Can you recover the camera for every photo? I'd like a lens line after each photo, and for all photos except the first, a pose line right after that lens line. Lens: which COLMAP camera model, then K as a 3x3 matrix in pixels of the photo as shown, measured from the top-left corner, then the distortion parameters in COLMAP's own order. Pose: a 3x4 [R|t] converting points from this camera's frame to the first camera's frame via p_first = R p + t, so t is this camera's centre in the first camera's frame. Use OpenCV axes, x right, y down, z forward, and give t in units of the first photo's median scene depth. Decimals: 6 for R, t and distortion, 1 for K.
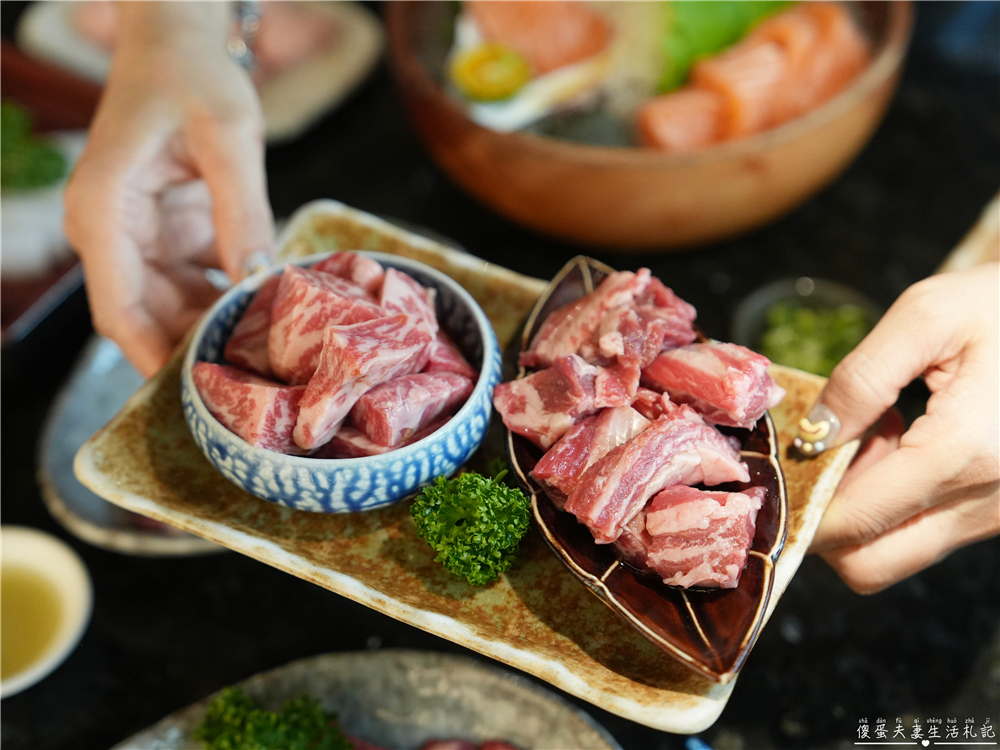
lens RADIAL K [[1712.6, 0, 497.2], [0, 1712.6, 380.5], [0, 0, 1]] dist [0.239205, 0.000000]
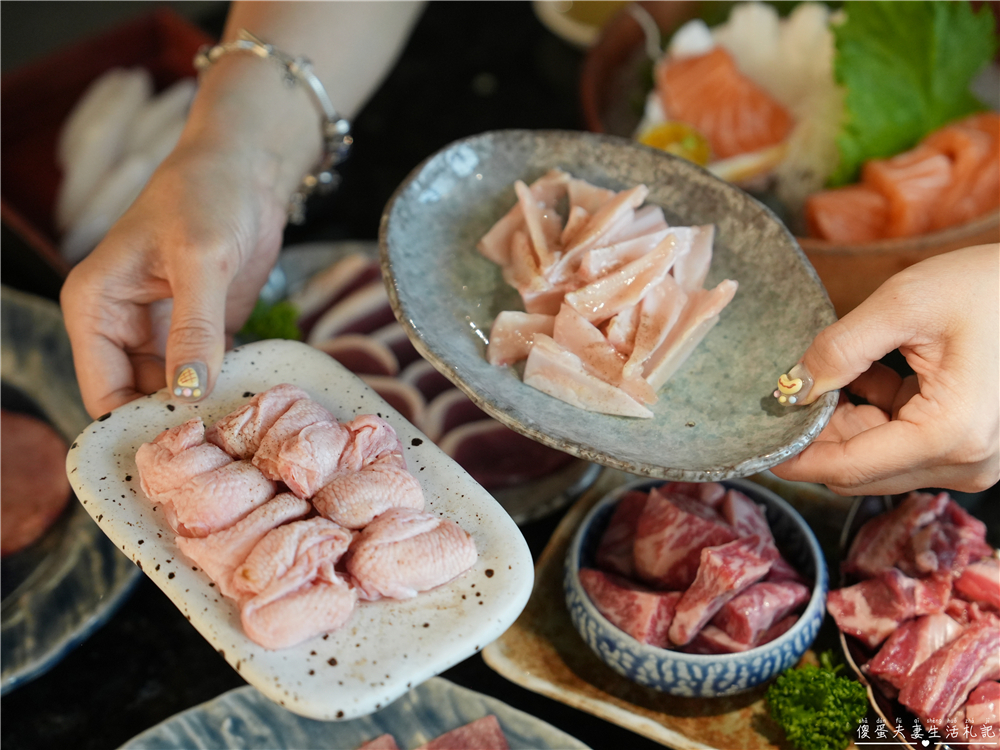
lens RADIAL K [[2052.5, 0, 500.9], [0, 2052.5, 371.4], [0, 0, 1]] dist [0.066540, 0.000000]
pose [[0.999570, 0.008890, -0.027932, -0.200603], [-0.009981, 0.999182, -0.039185, -0.097580], [0.027561, 0.039447, 0.998841, -0.489692]]
